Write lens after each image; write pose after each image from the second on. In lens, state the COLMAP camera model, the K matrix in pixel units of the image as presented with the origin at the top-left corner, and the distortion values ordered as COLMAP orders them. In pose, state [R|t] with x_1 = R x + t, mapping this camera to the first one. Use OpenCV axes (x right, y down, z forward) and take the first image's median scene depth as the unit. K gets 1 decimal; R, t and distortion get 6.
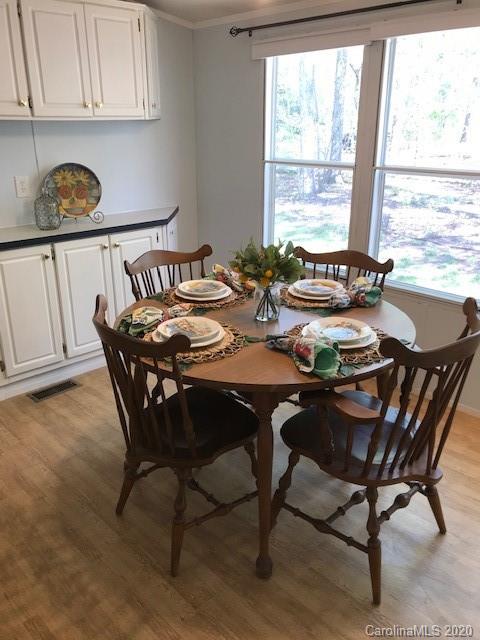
lens RADIAL K [[517.9, 0, 240.0], [0, 517.9, 320.0], [0, 0, 1]] dist [0.014216, -0.012369]
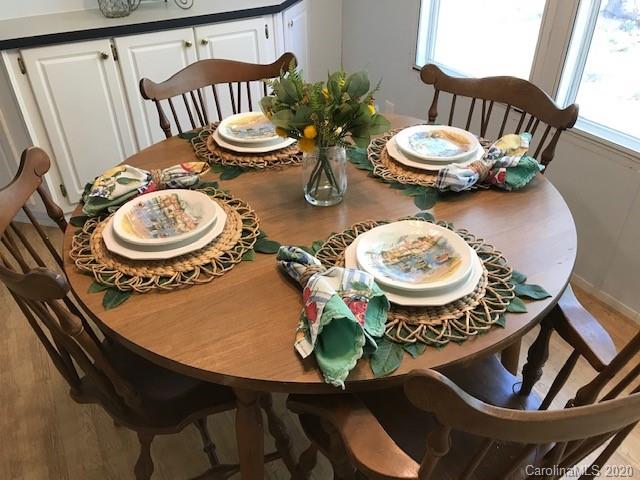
lens RADIAL K [[517.9, 0, 320.0], [0, 517.9, 240.0], [0, 0, 1]] dist [0.014216, -0.012369]
pose [[0.964629, 0.134207, -0.226890, 0.178872], [-0.073311, 0.963324, 0.258133, -0.104781], [0.253212, -0.232369, 0.939089, 0.388464]]
